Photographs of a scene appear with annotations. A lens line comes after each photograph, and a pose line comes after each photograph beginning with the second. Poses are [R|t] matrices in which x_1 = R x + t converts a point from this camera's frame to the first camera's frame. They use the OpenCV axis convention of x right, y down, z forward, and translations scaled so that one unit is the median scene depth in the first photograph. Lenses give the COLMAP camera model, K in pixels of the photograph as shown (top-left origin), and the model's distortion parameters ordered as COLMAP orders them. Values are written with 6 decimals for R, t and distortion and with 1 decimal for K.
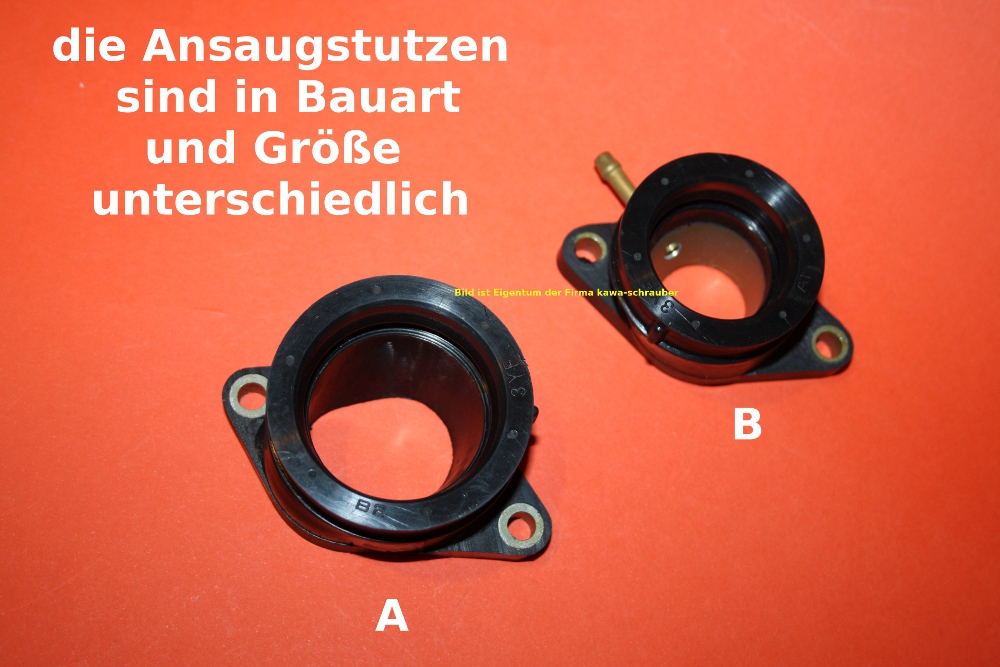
lens RADIAL K [[1558.9, 0, 500.4], [0, 1558.9, 332.3], [0, 0, 1]] dist [-0.005298, 0.000000]
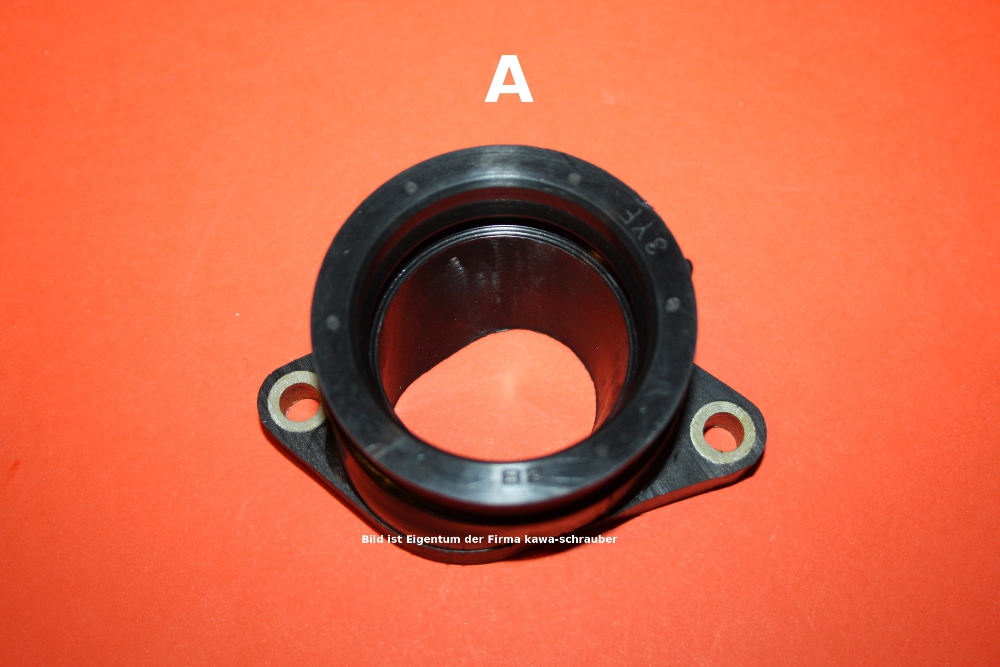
lens RADIAL K [[1648.4, 0, 500.2], [0, 1648.4, 334.0], [0, 0, 1]] dist [-0.064774, 0.000000]
pose [[0.930670, -0.365850, -0.002726, -0.064165], [0.365792, 0.930616, -0.012265, 0.057129], [0.007024, 0.010418, 0.999921, 0.265263]]
